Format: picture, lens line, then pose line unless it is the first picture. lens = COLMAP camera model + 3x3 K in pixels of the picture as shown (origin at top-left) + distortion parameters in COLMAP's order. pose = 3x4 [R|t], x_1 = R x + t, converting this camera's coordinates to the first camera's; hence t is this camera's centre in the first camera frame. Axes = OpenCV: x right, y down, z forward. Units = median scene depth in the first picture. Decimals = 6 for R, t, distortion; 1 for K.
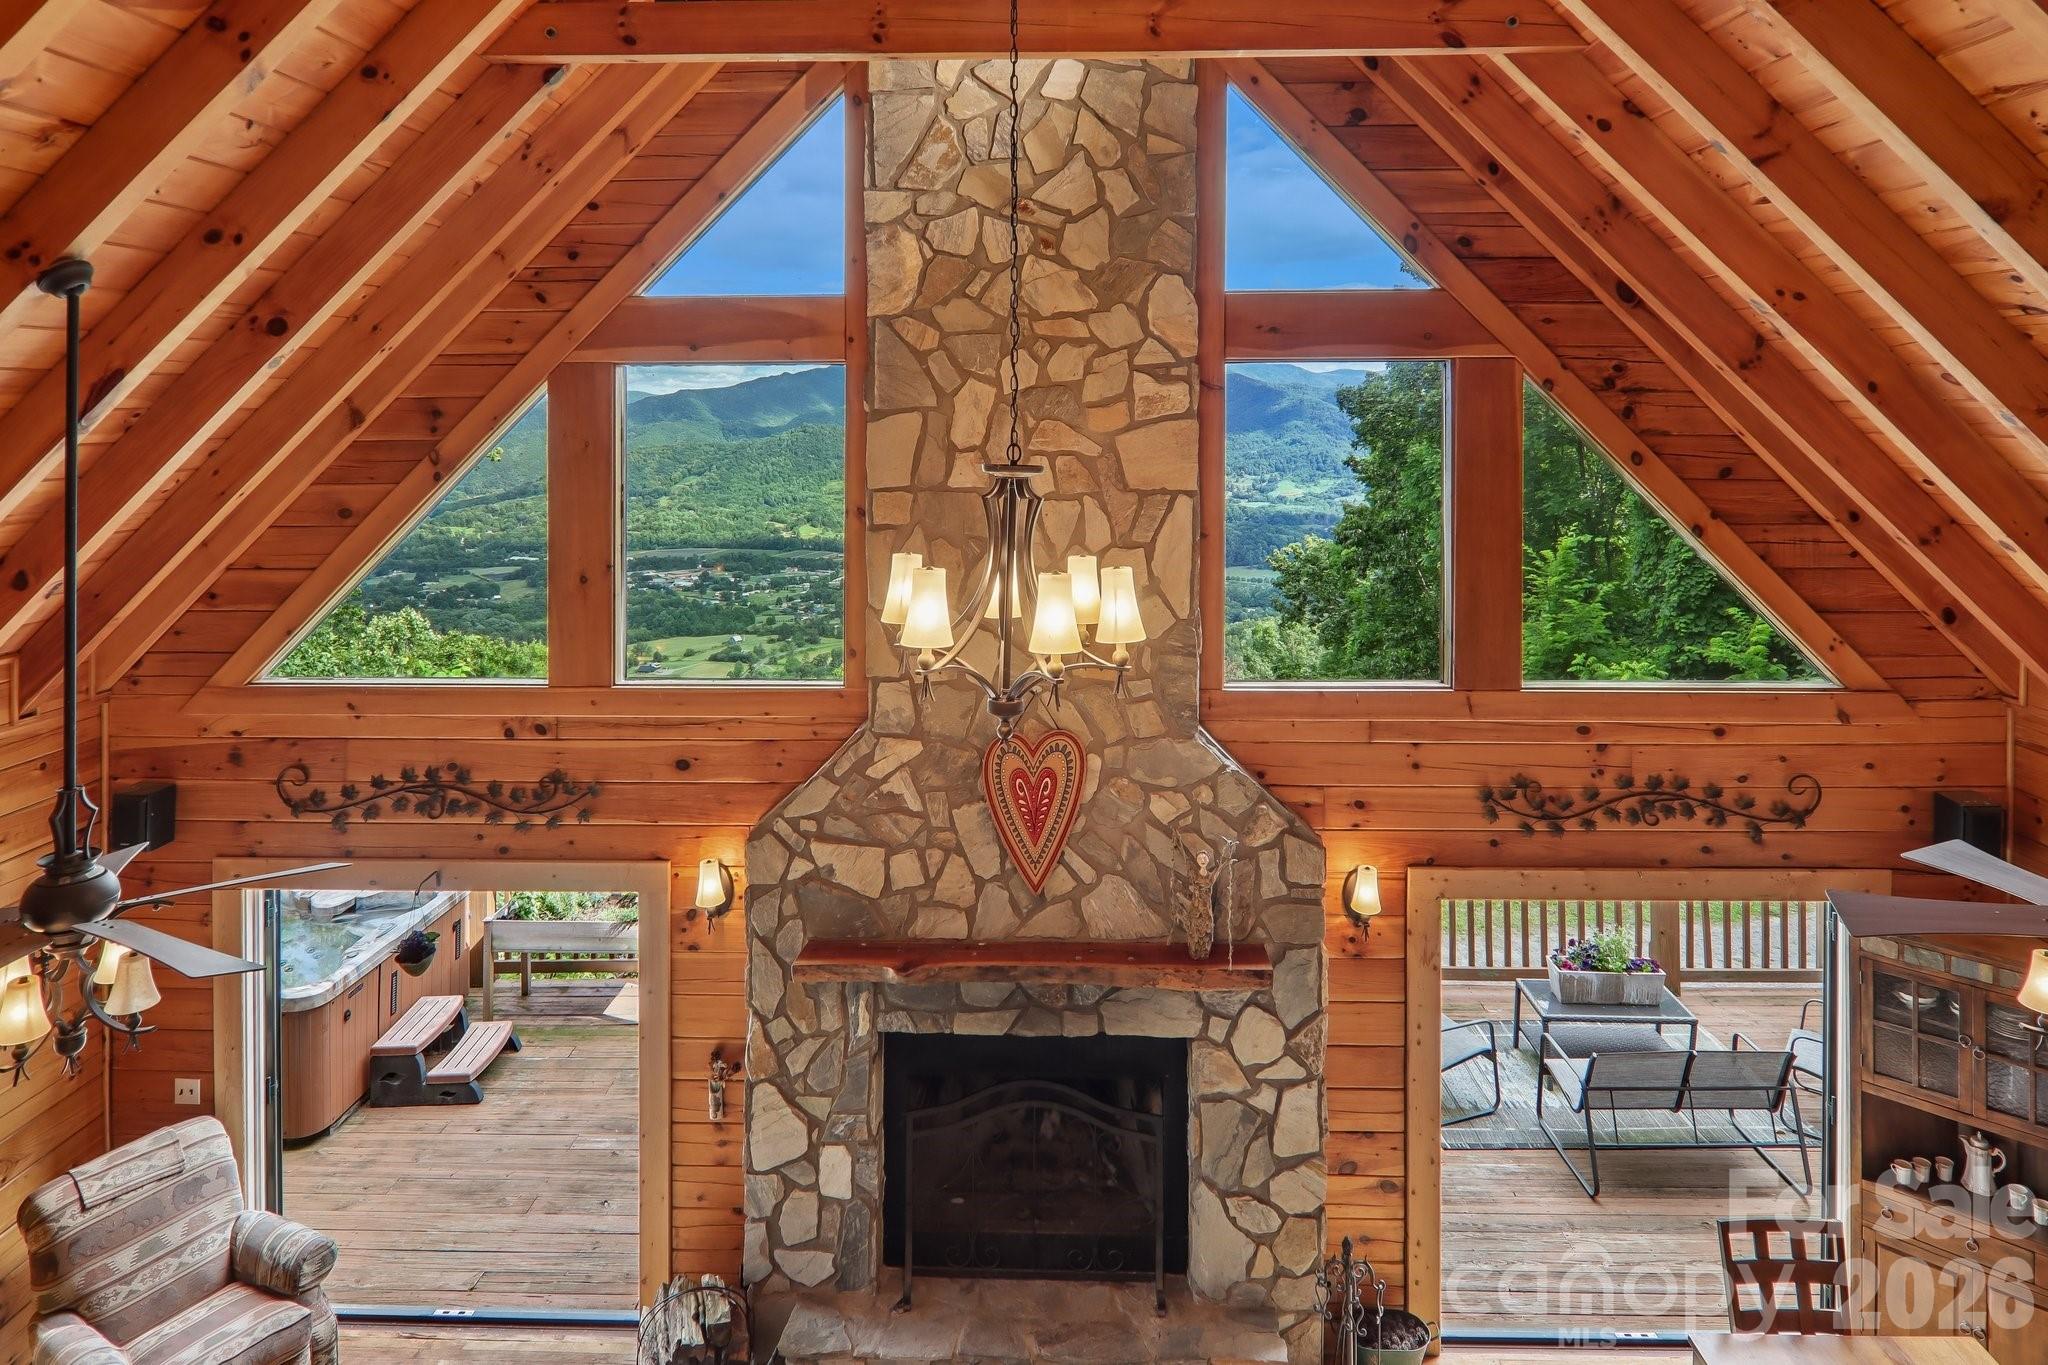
lens RADIAL K [[1234.0, 0, 1031.5], [0, 1234.0, 424.0], [0, 0, 1]] dist [0.000035, -0.004664]
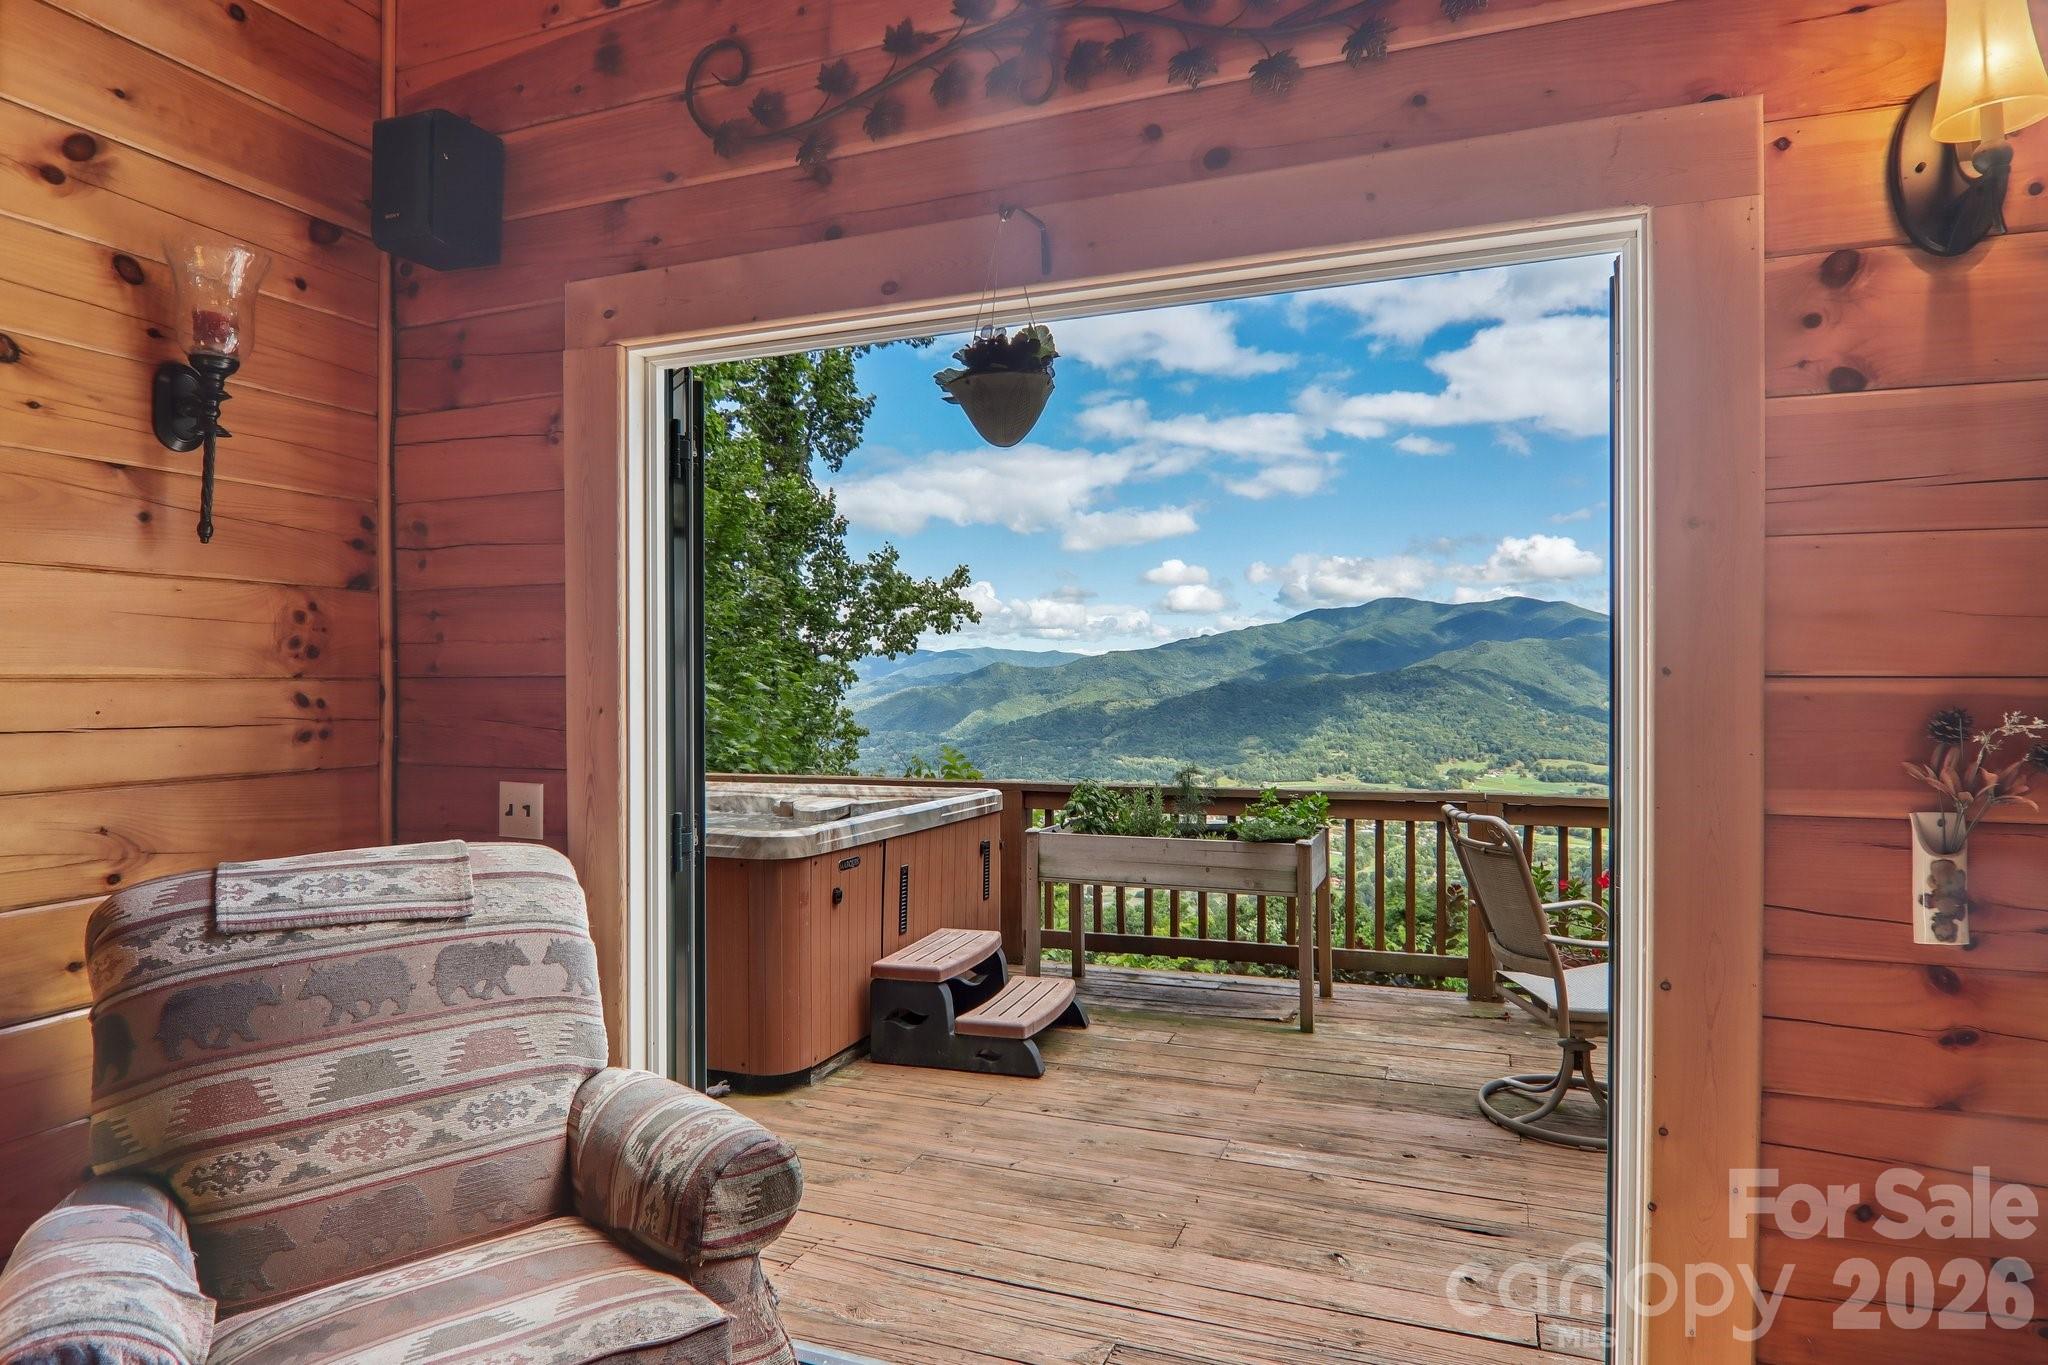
lens RADIAL K [[1158.4, 0, 1029.7], [0, 1158.4, 688.2], [0, 0, 1]] dist [0.007546, -0.021037]
pose [[0.940155, 0.003073, -0.340734, -0.378880], [-0.001187, 0.999983, 0.005742, 0.517491], [0.340746, -0.004994, 0.940142, 0.691222]]
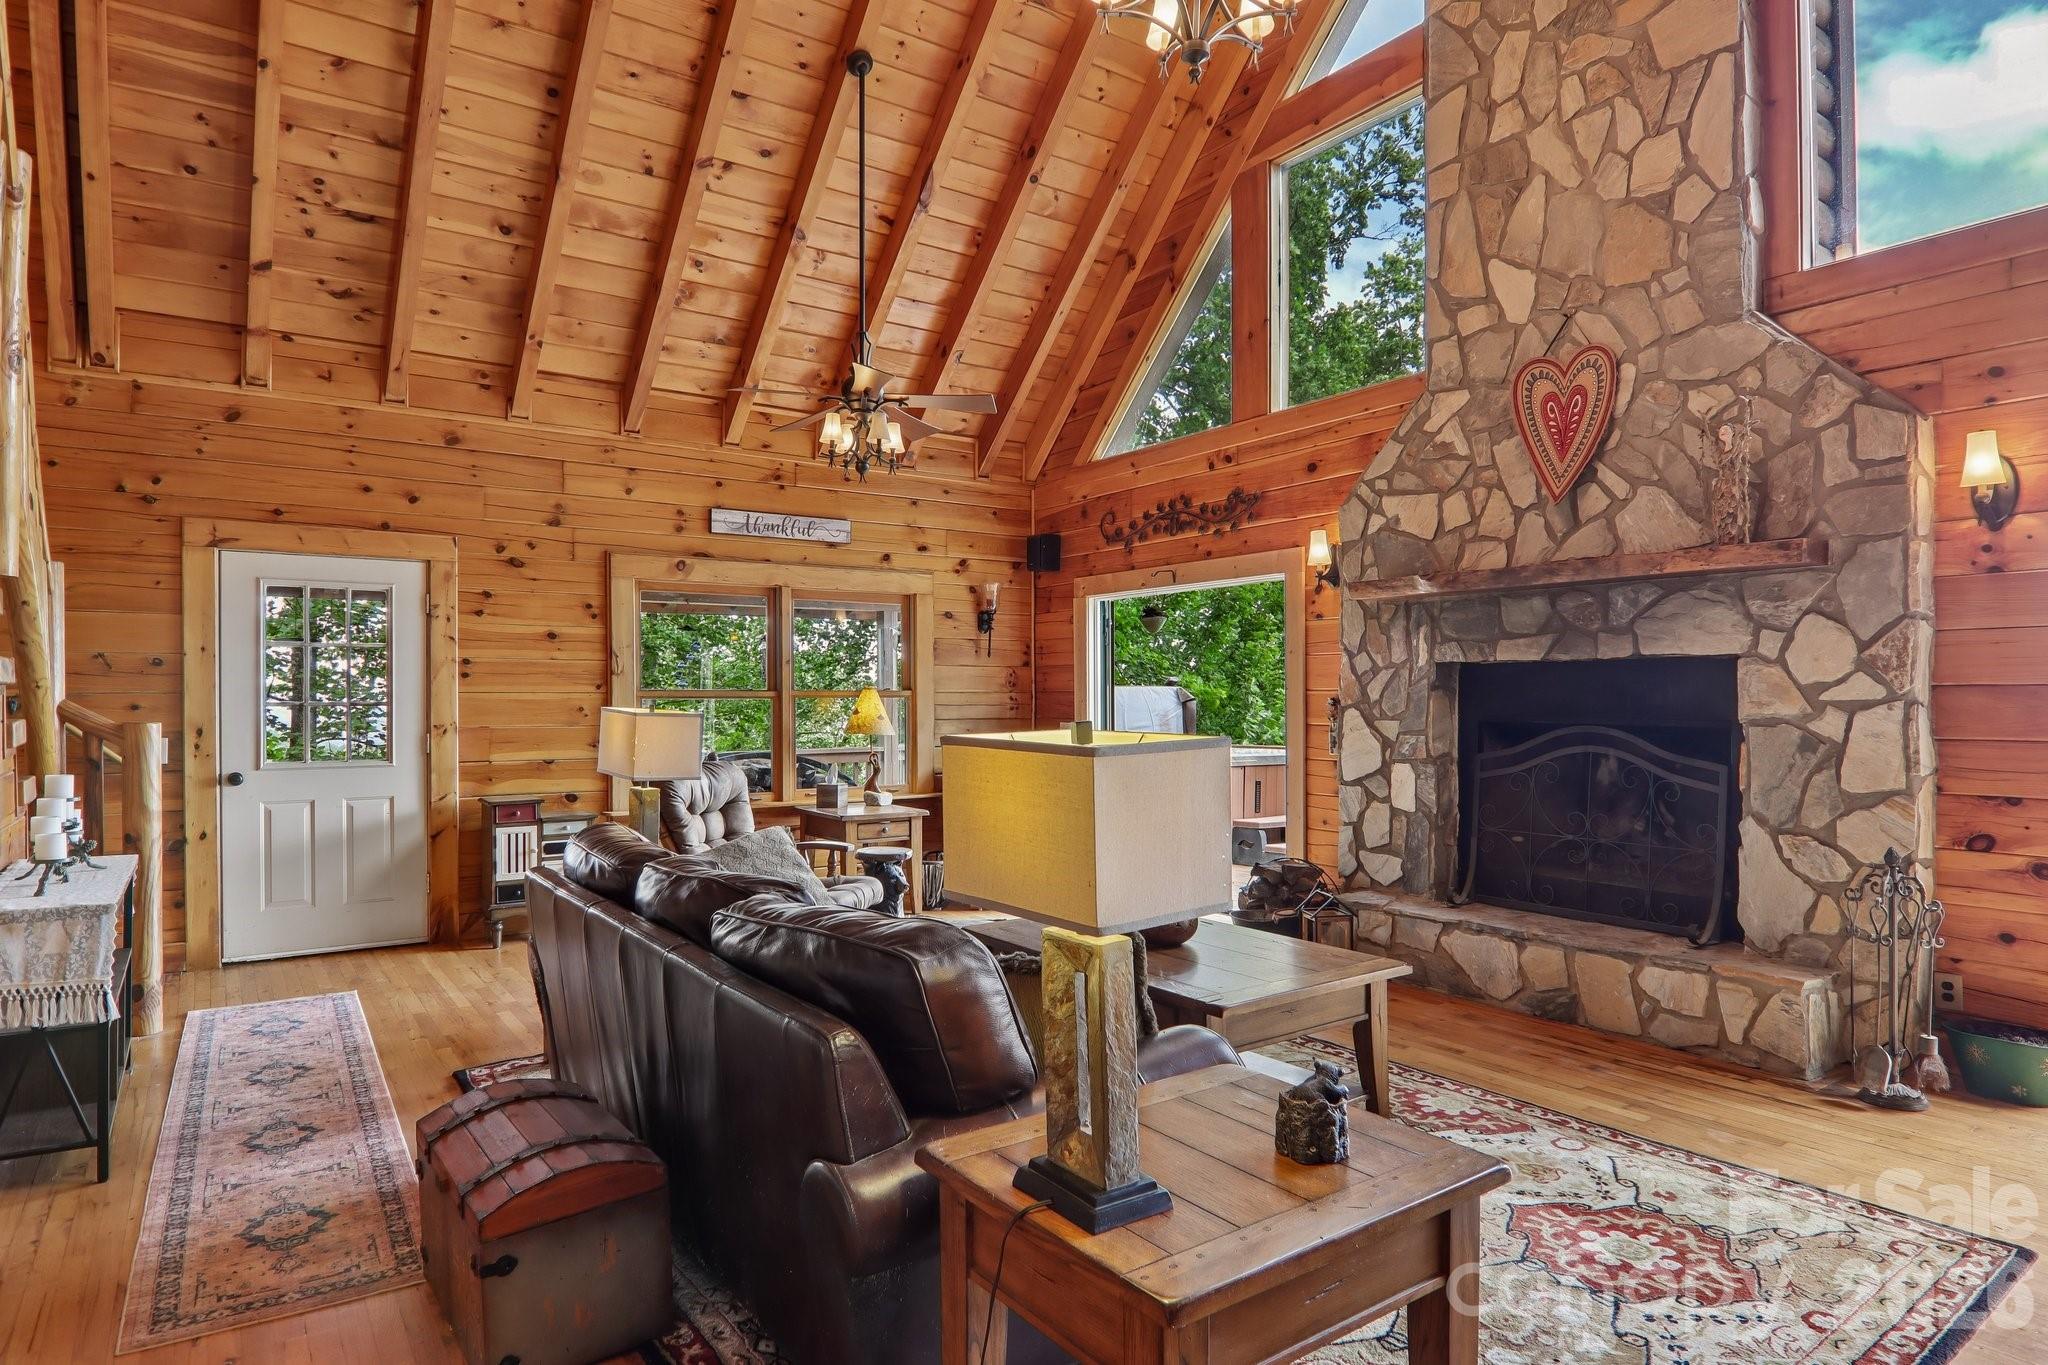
lens RADIAL K [[1158.4, 0, 1024.2], [0, 1158.4, 699.7], [0, 0, 1]] dist [0.007546, -0.021037]
pose [[0.598703, 0.002727, -0.800966, 0.488832], [0.000416, 0.999993, 0.003716, 0.521378], [0.800971, -0.002558, 0.598698, 0.078594]]
